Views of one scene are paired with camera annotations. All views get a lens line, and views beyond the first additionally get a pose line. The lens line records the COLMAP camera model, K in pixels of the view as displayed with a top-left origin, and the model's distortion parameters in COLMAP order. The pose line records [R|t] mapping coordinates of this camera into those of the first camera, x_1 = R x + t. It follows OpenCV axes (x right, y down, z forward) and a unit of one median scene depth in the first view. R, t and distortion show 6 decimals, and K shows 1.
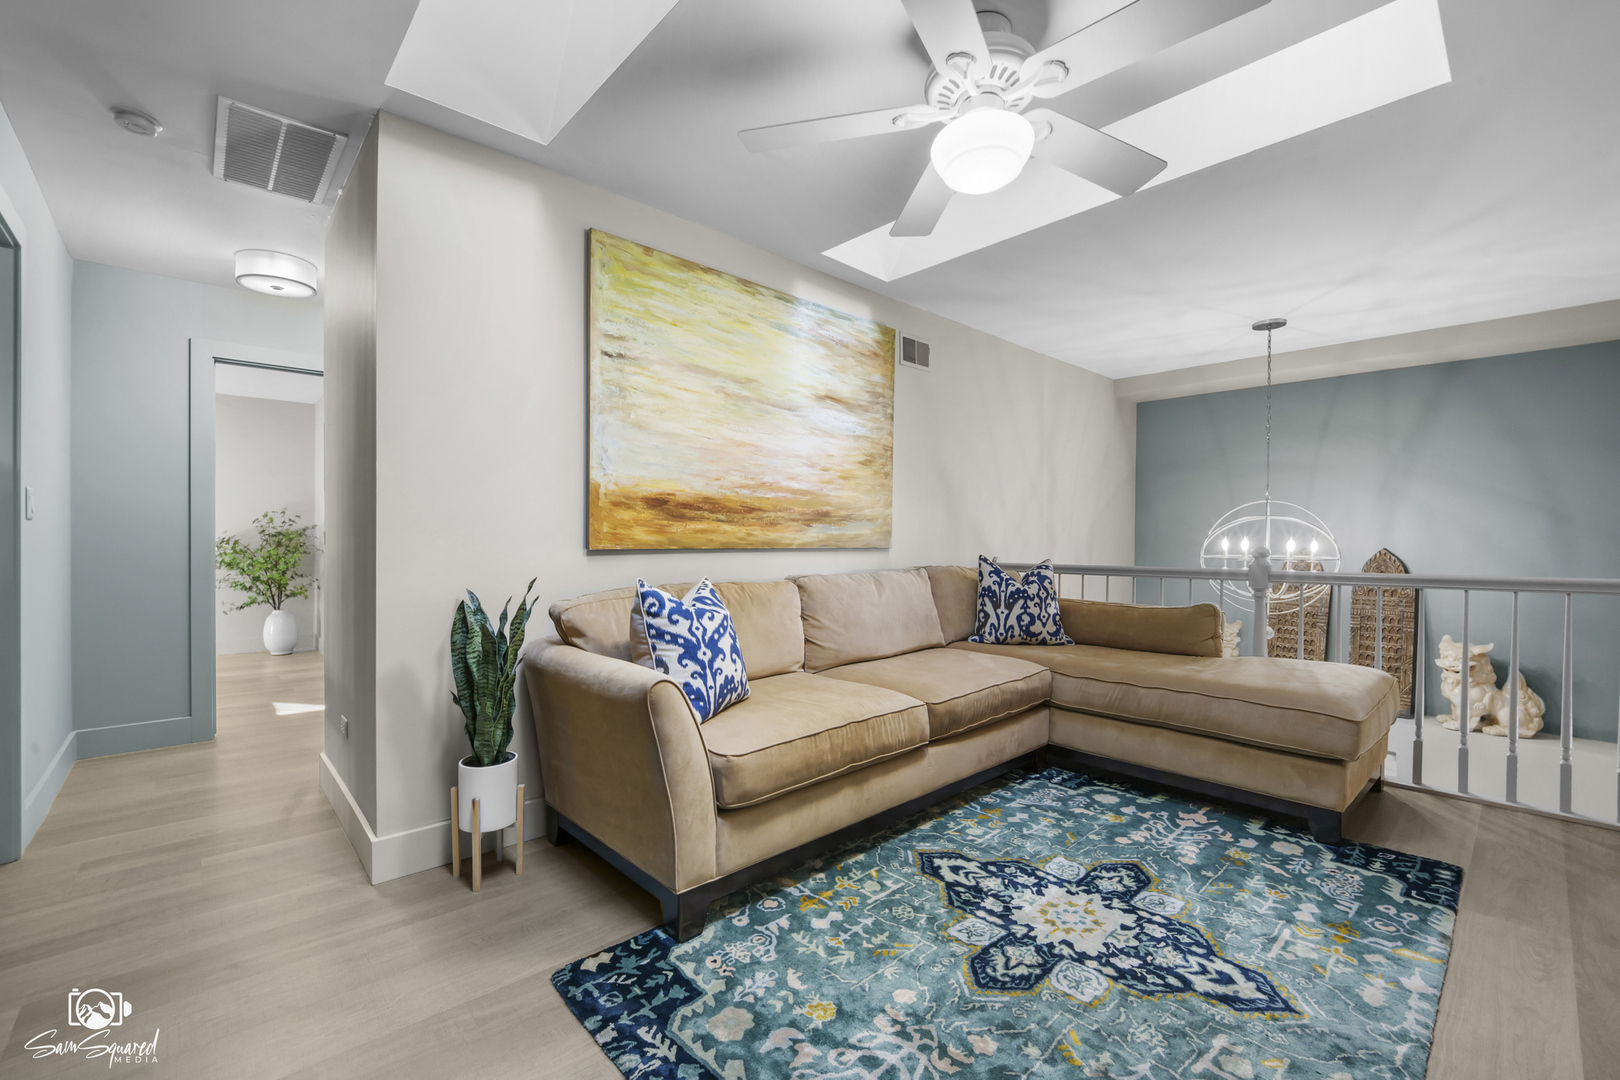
lens RADIAL K [[681.4, 0, 816.4], [0, 681.4, 538.8], [0, 0, 1]] dist [0.019377, -0.022831]
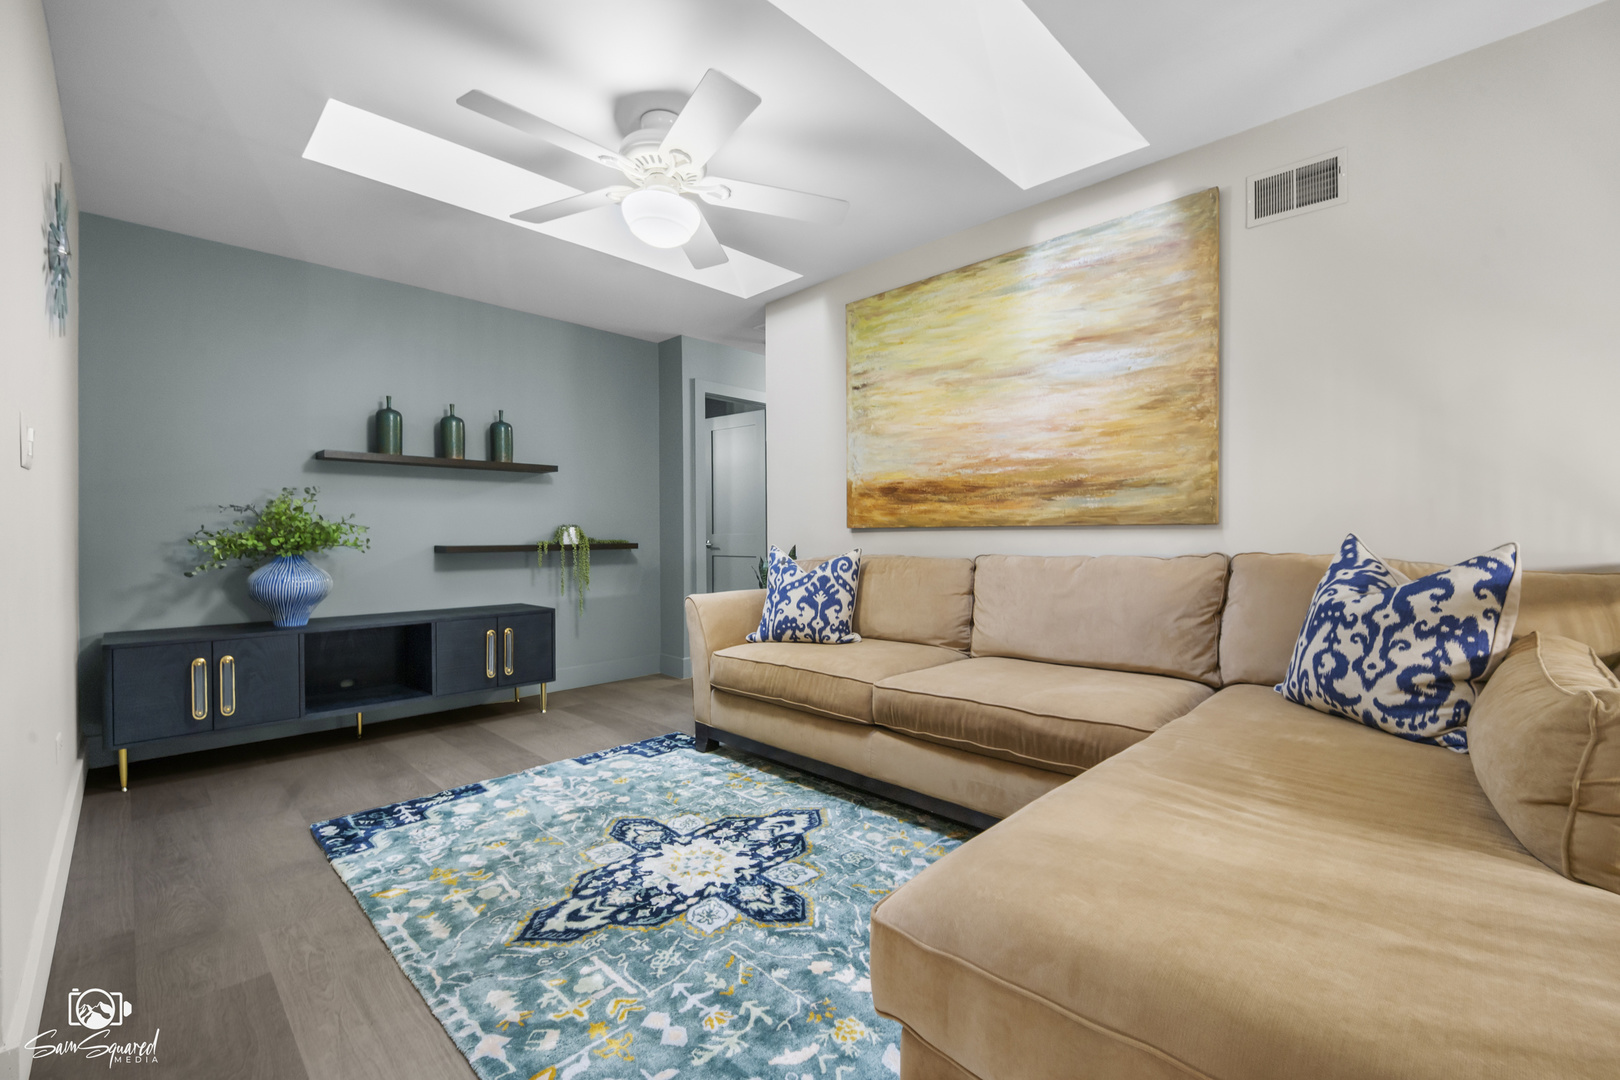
lens RADIAL K [[681.4, 0, 816.4], [0, 681.4, 538.8], [0, 0, 1]] dist [0.019377, -0.022831]
pose [[0.043950, -0.000447, -0.999034, 0.969751], [0.006829, 0.999977, -0.000147, 0.033437], [0.999010, -0.006816, 0.043952, 0.767970]]
